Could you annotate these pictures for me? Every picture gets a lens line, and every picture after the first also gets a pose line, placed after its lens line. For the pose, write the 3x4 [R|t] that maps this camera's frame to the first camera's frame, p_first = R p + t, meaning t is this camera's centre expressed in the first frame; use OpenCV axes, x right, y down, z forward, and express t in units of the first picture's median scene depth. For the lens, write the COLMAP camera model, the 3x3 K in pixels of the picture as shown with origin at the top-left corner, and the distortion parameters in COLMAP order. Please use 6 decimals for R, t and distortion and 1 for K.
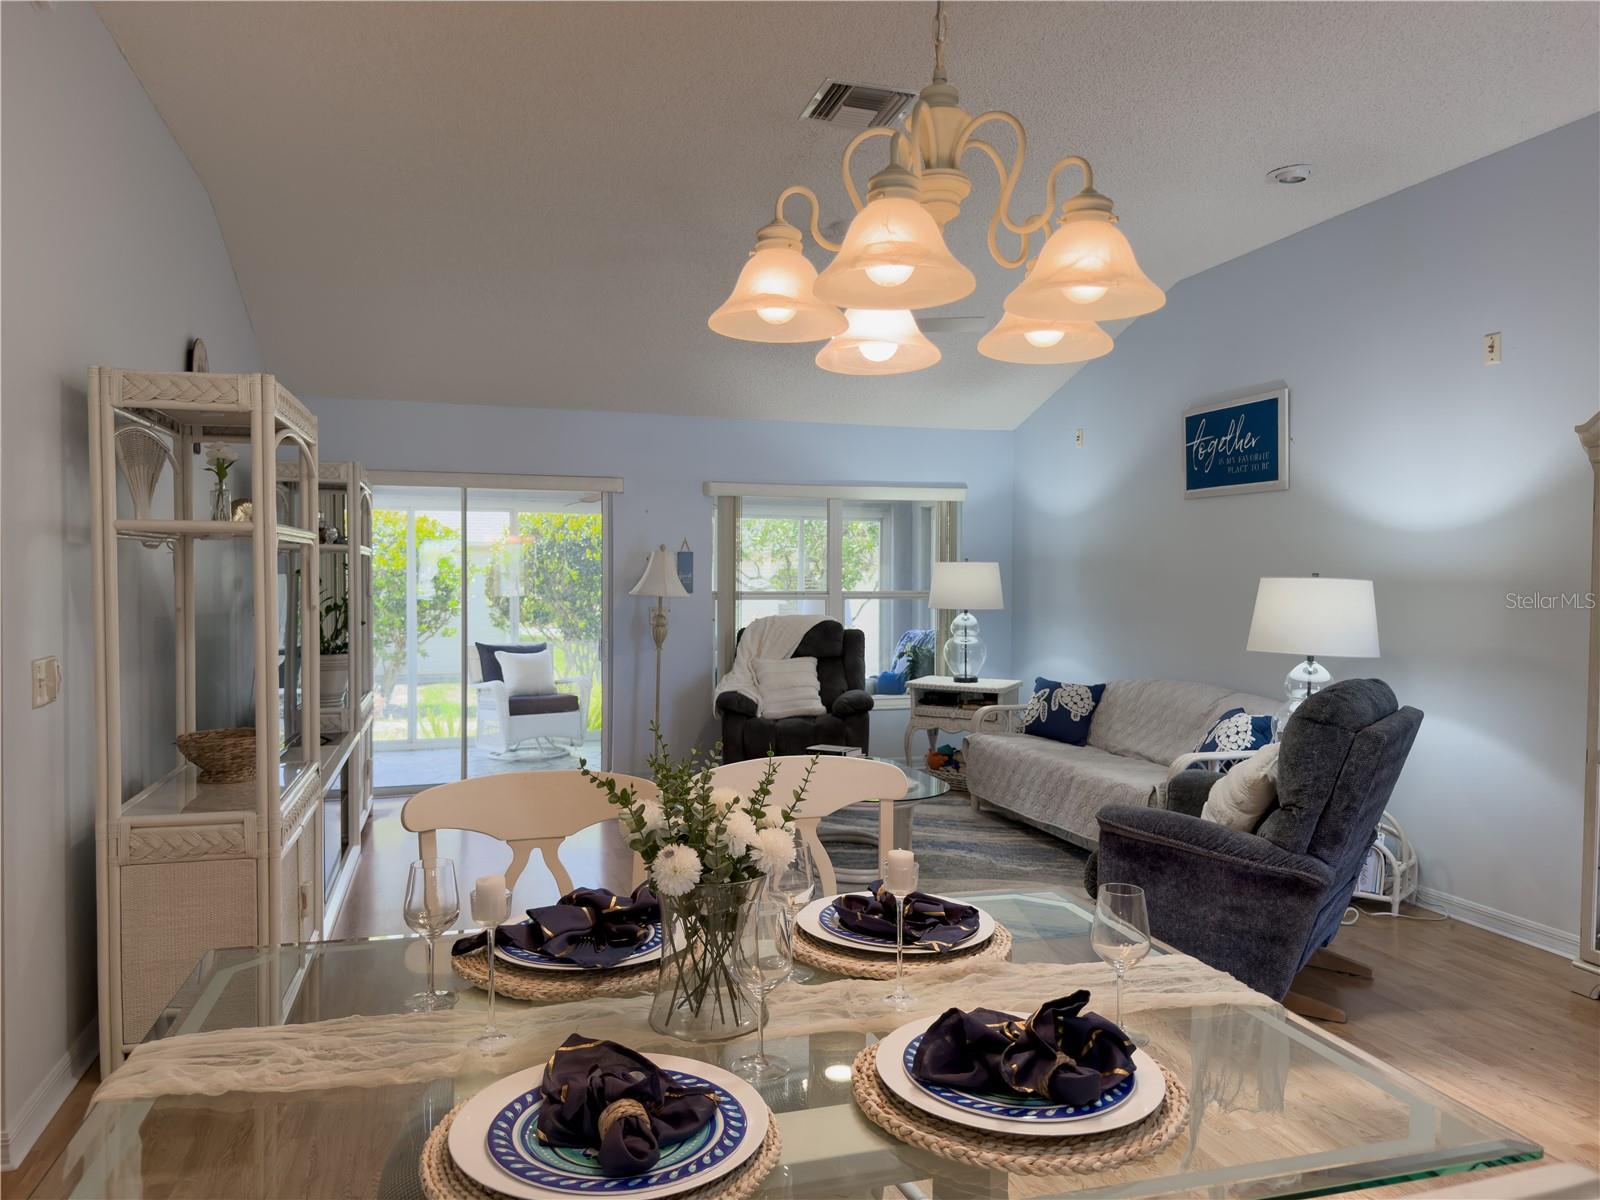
lens RADIAL K [[1148.2, 0, 801.8], [0, 1148.2, 593.7], [0, 0, 1]] dist [0.097912, -0.002099]
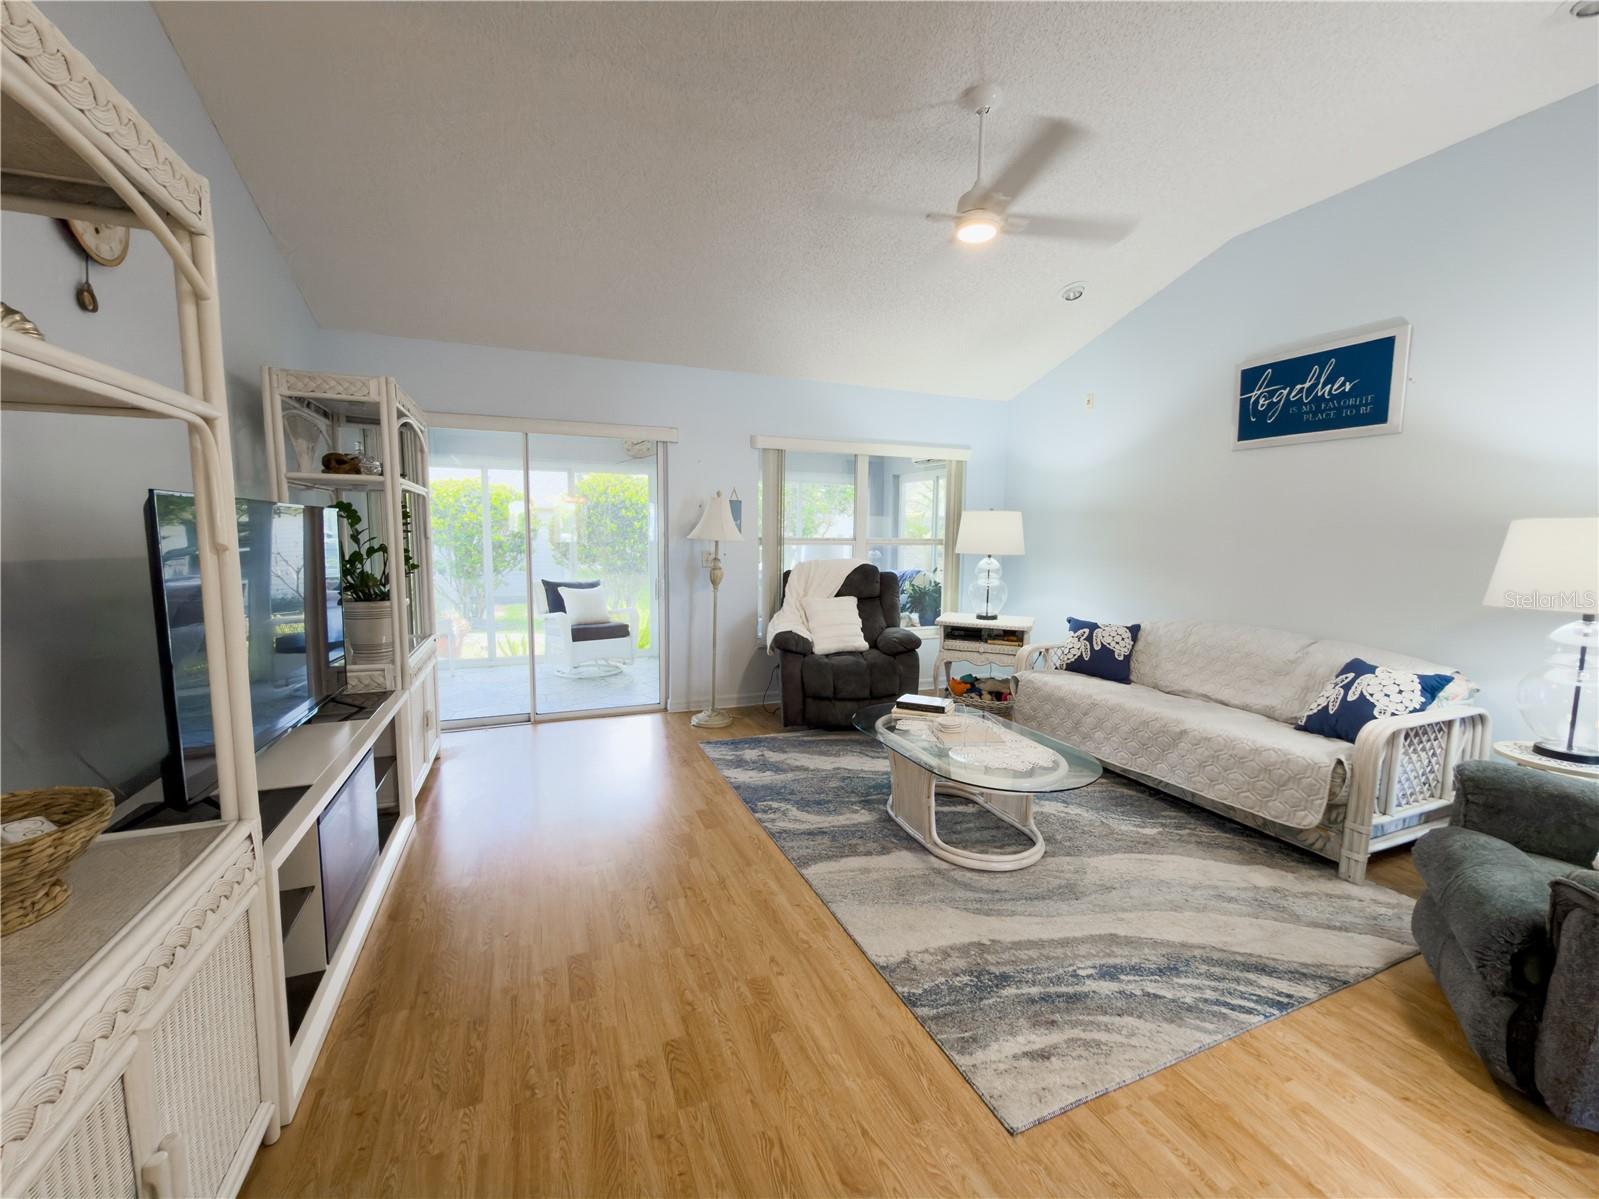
lens RADIAL K [[661.5, 0, 799.5], [0, 661.5, 599.5], [0, 0, 1]] dist [0.001646, 0.000255]
pose [[0.995740, -0.001239, 0.092193, -0.107780], [-0.006512, 0.996467, 0.083731, 0.004964], [-0.091971, -0.083975, 0.992215, 0.400324]]
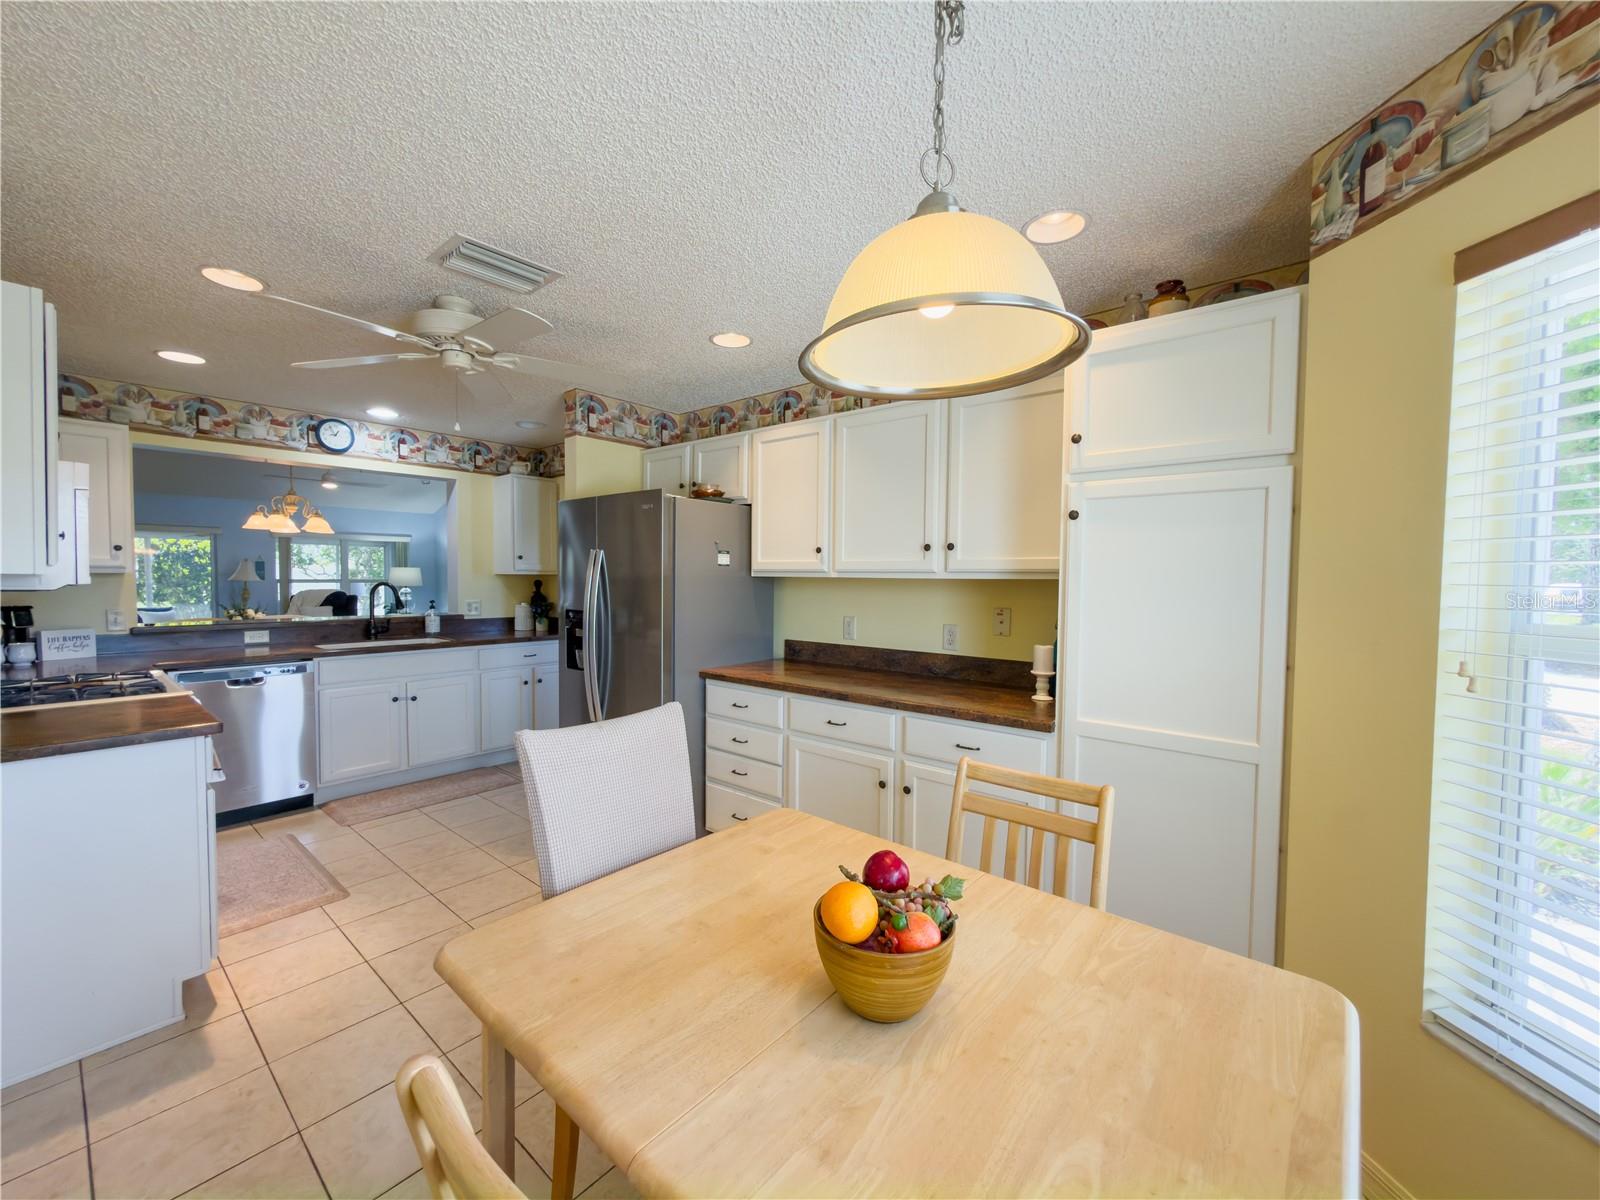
lens RADIAL K [[635.6, 0, 805.9], [0, 635.6, 601.0], [0, 0, 1]] dist [0.001339, -0.000023]
pose [[0.832875, -0.019906, 0.553104, 0.108900], [0.005043, 0.999584, 0.028382, 0.011880], [-0.553439, -0.020849, 0.832629, -0.703180]]
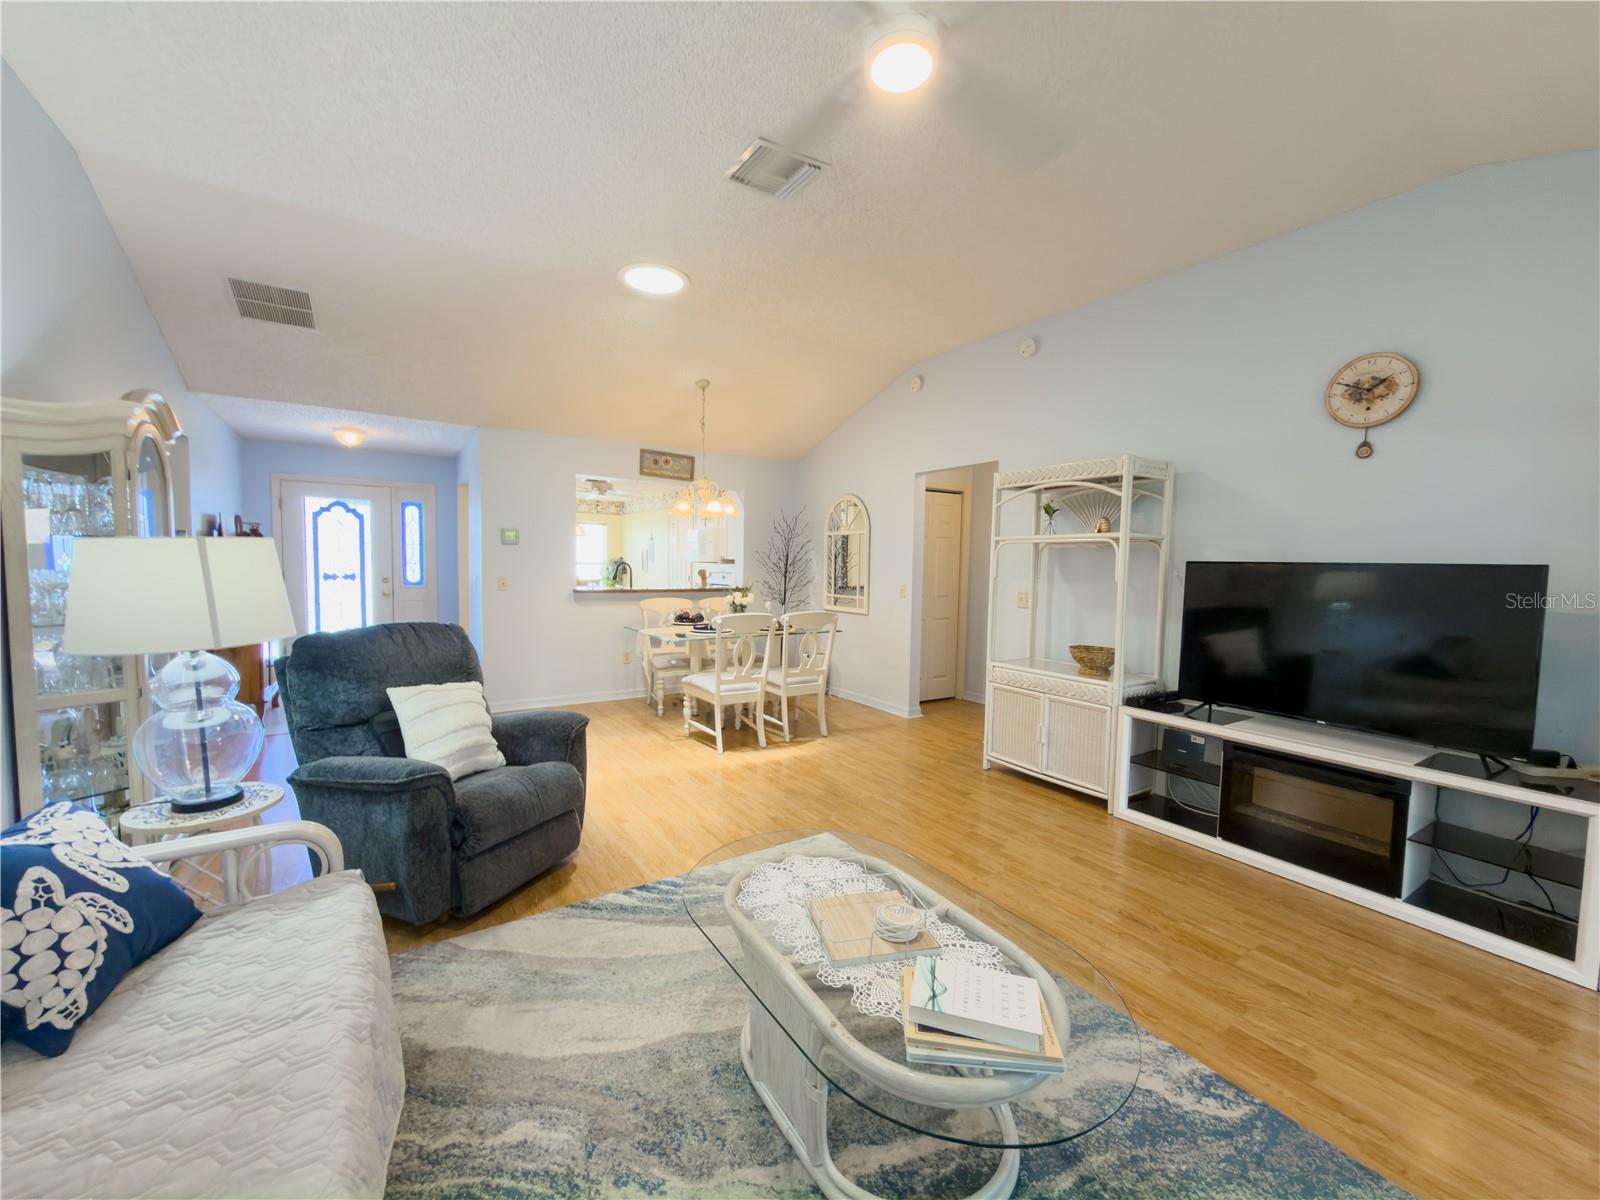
lens RADIAL K [[635.6, 0, 805.9], [0, 635.6, 601.0], [0, 0, 1]] dist [0.001339, -0.000023]
pose [[-0.959071, -0.003570, -0.283144, 0.123165], [-0.026441, 0.996681, 0.076996, -0.009637], [0.281930, 0.081331, -0.955982, 1.005283]]
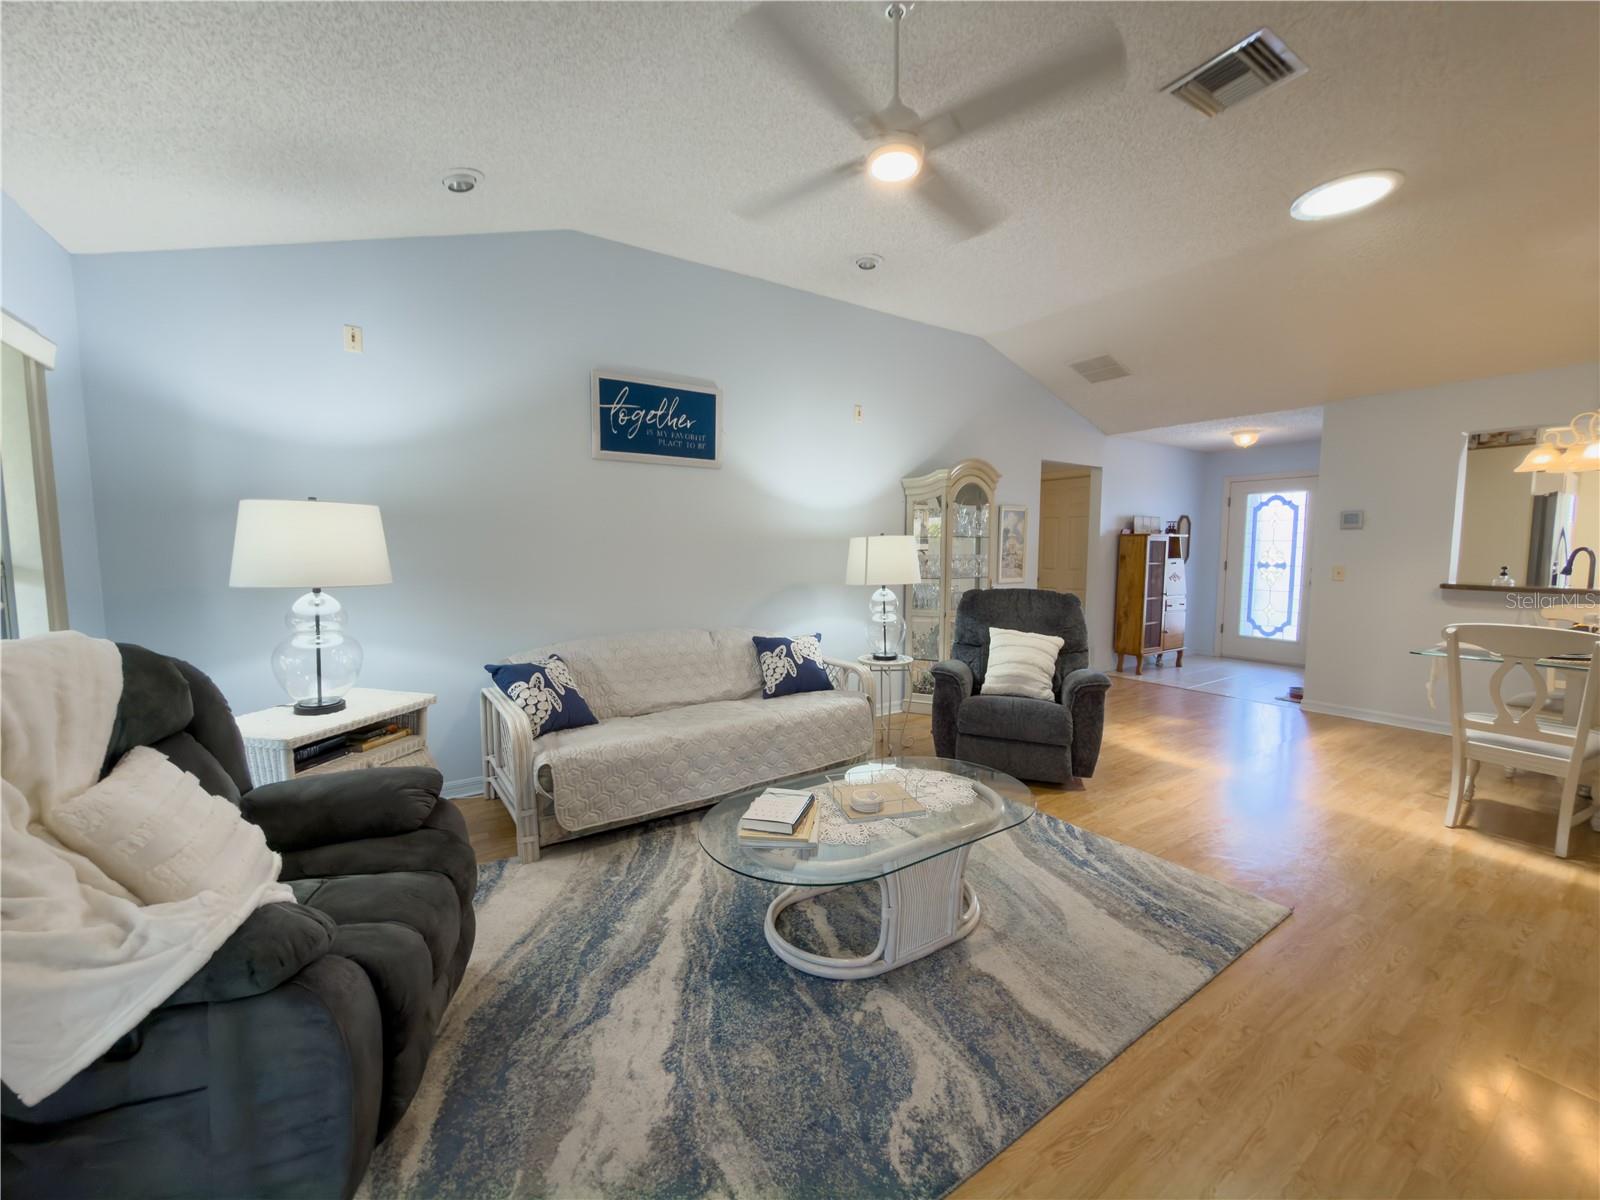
lens RADIAL K [[640.8, 0, 800.0], [0, 640.8, 600.0], [0, 0, 1]] dist [0.000046, -0.000030]
pose [[-0.291583, -0.084398, 0.952815, -0.252285], [0.015687, 0.995544, 0.092983, -0.006541], [-0.956417, 0.042059, -0.288960, 0.925418]]
